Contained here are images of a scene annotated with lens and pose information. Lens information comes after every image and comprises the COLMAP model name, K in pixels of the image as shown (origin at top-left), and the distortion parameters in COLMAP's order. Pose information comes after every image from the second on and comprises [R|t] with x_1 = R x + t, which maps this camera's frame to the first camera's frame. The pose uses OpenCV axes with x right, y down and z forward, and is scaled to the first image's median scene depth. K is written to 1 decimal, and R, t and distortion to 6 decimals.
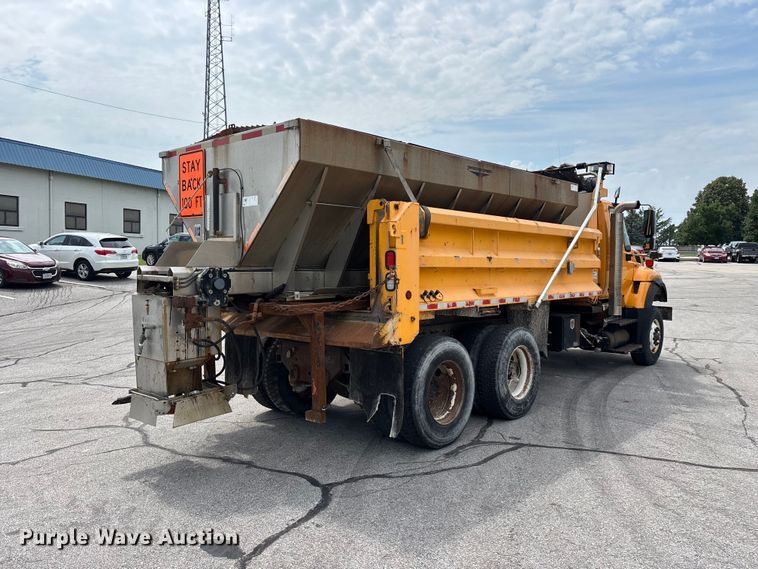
lens RADIAL K [[582.4, 0, 379.0], [0, 582.4, 284.5], [0, 0, 1]] dist [0.035878, -0.025218]
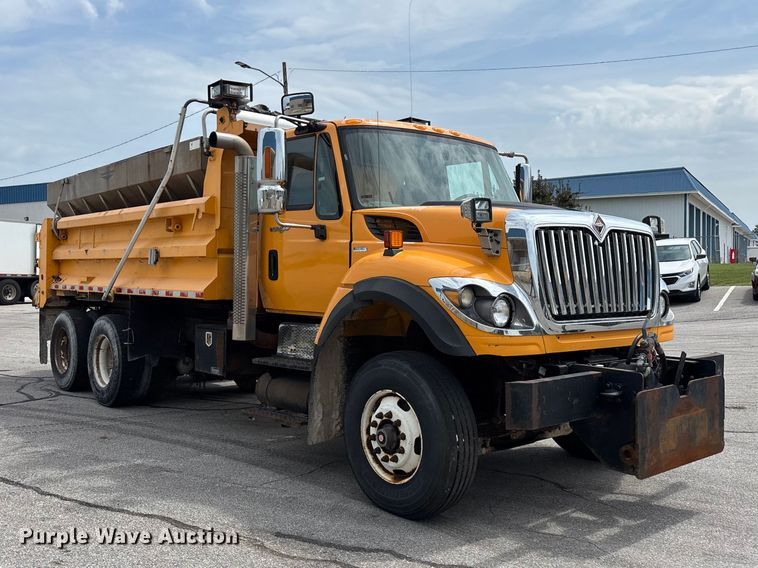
lens RADIAL K [[762.9, 0, 379.0], [0, 762.9, 284.0], [0, 0, 1]] dist [0.039588, -0.009651]
pose [[-0.152641, 0.005952, -0.988264, 1.758008], [-0.042323, 0.999025, 0.012554, -0.025418], [0.987375, 0.043743, -0.152240, 1.973605]]
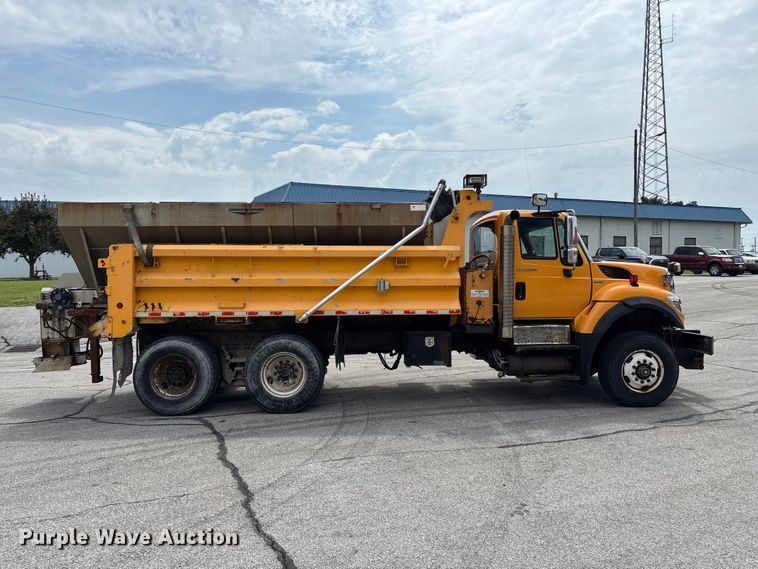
lens RADIAL K [[582.4, 0, 379.0], [0, 582.4, 284.5], [0, 0, 1]] dist [0.035878, -0.025218]
pose [[0.715691, -0.005734, -0.698393, 1.421520], [-0.014425, 0.999632, -0.022989, -0.009860], [0.698268, 0.026528, 0.715345, 0.336237]]
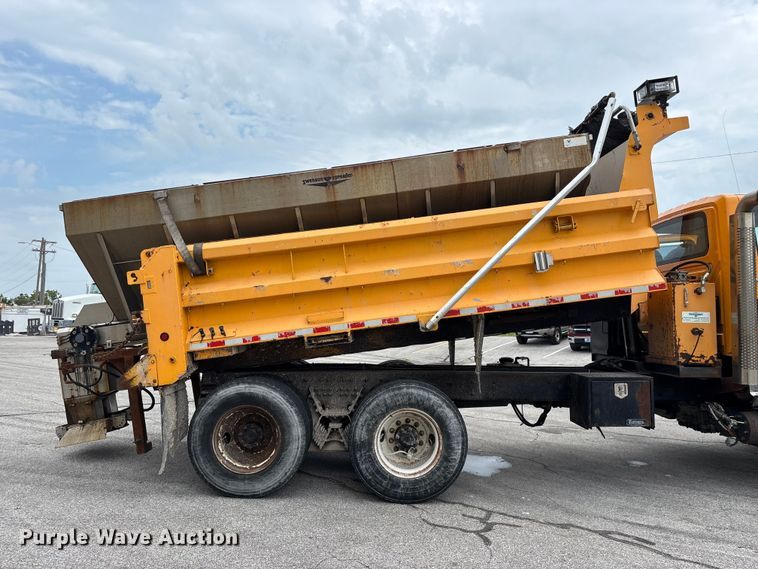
lens RADIAL K [[566.3, 0, 379.0], [0, 566.3, 284.5], [0, 0, 1]] dist [0.033898, -0.003776]
pose [[0.674516, -0.121552, -0.728185, 0.931804], [0.107567, 0.992008, -0.065951, 0.029986], [0.730382, -0.033844, 0.682200, 0.527884]]
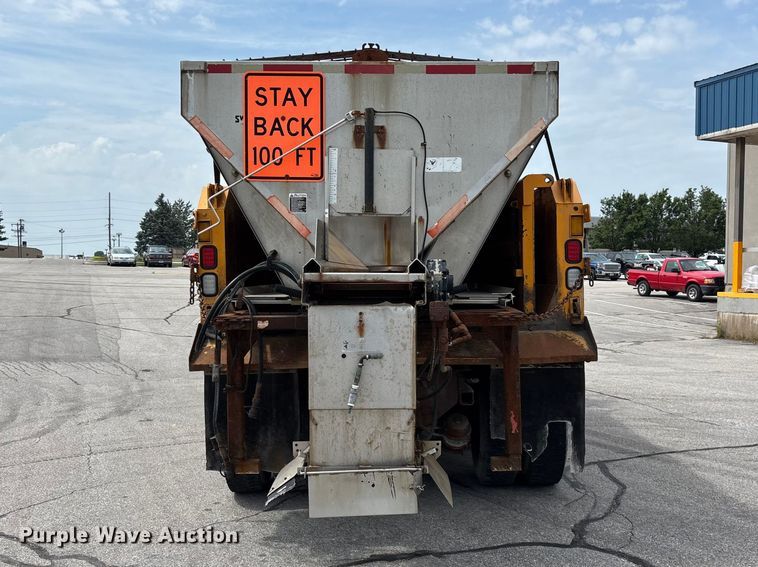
lens RADIAL K [[787.3, 0, 412.6], [0, 787.3, 282.2], [0, 0, 1]] dist [0.021276, -0.005391]
pose [[0.732264, -0.016696, 0.680816, -0.774094], [0.032837, 0.999402, -0.010809, 0.003985], [-0.680228, 0.030271, 0.732375, 0.308209]]
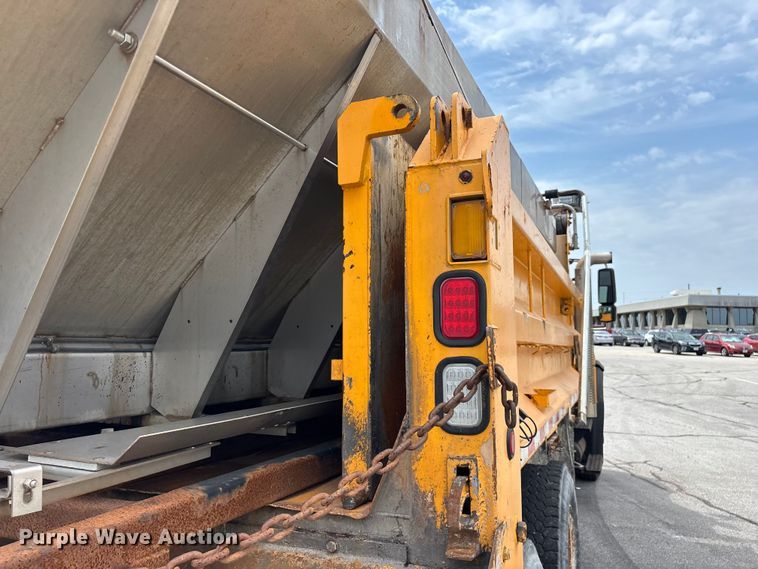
lens RADIAL K [[582.4, 0, 379.0], [0, 582.4, 284.5], [0, 0, 1]] dist [0.035878, -0.025218]
pose [[0.946990, 0.032898, 0.319575, -0.082816], [0.010624, 0.990992, -0.133496, -0.016515], [-0.321088, 0.129814, 0.938110, 0.671119]]
